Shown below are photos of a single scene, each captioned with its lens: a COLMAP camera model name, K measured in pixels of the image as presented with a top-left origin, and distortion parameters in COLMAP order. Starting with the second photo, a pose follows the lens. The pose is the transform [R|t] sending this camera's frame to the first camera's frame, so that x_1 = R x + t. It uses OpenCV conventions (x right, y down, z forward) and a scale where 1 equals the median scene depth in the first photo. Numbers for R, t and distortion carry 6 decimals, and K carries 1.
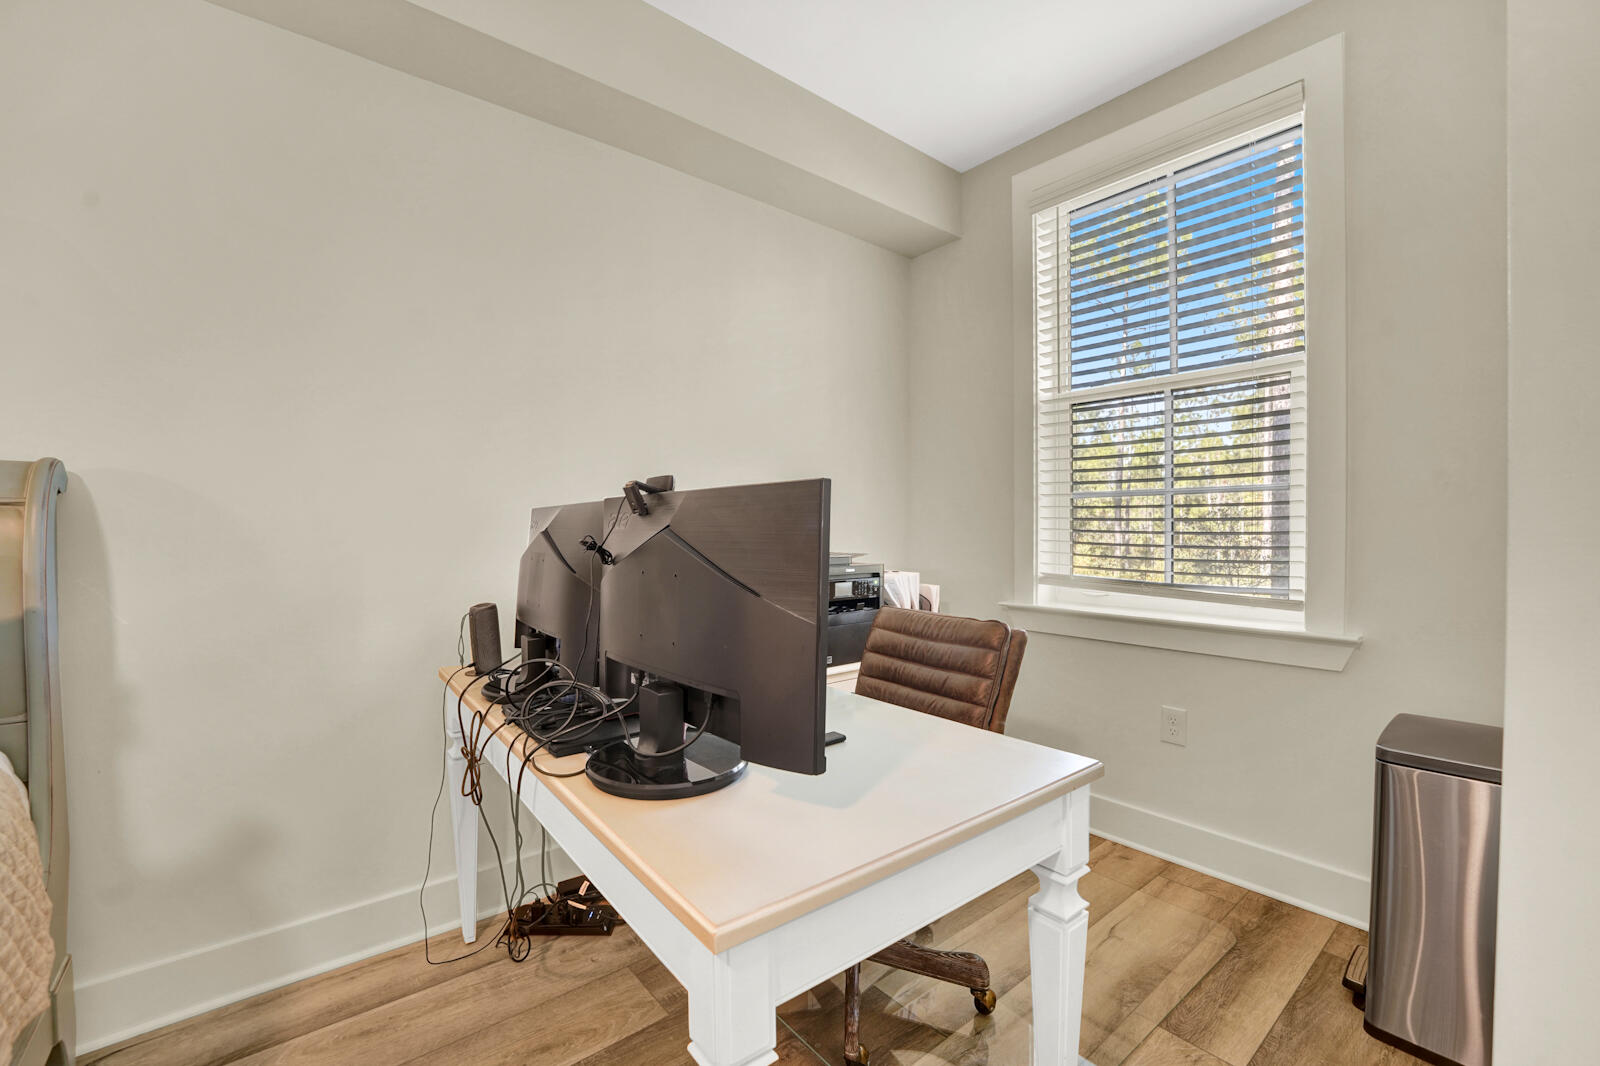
lens RADIAL K [[665.8, 0, 786.8], [0, 665.8, 539.8], [0, 0, 1]] dist [-0.034161, 0.005215]
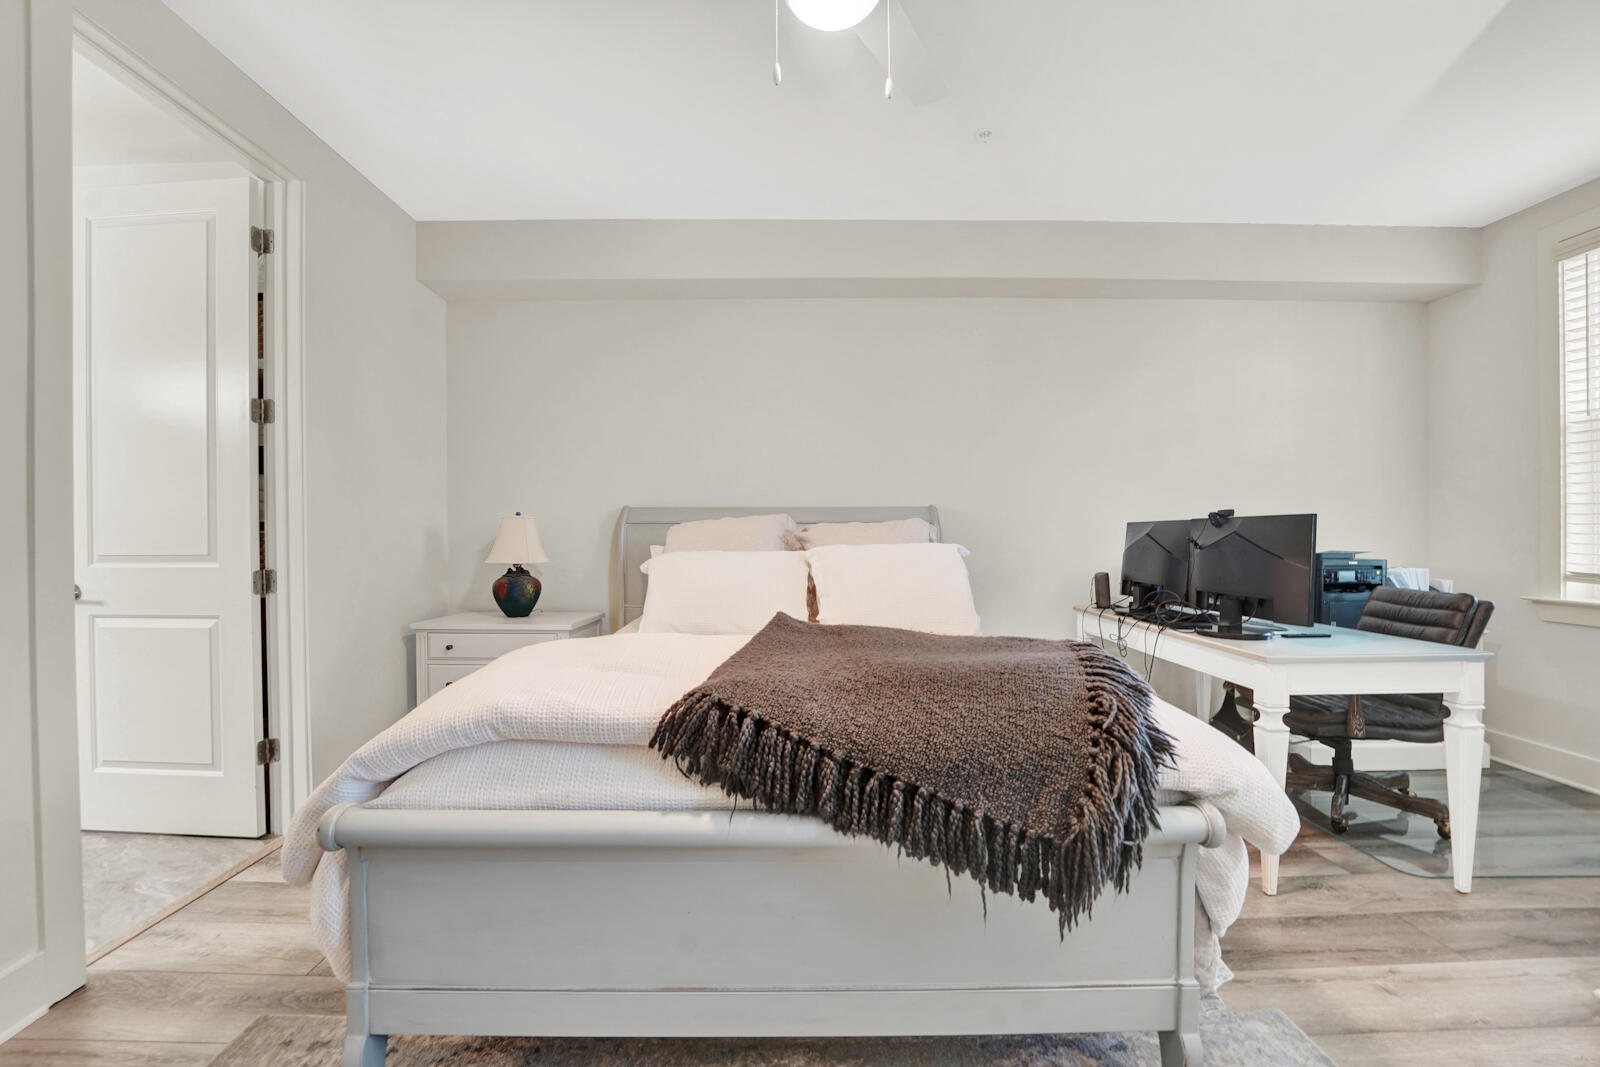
lens RADIAL K [[665.8, 0, 786.8], [0, 665.8, 540.3], [0, 0, 1]] dist [-0.034161, 0.005215]
pose [[0.784107, 0.005243, -0.620604, 0.011988], [-0.010782, 0.999928, -0.005176, 0.023295], [0.620532, 0.010750, 0.784107, -1.075460]]
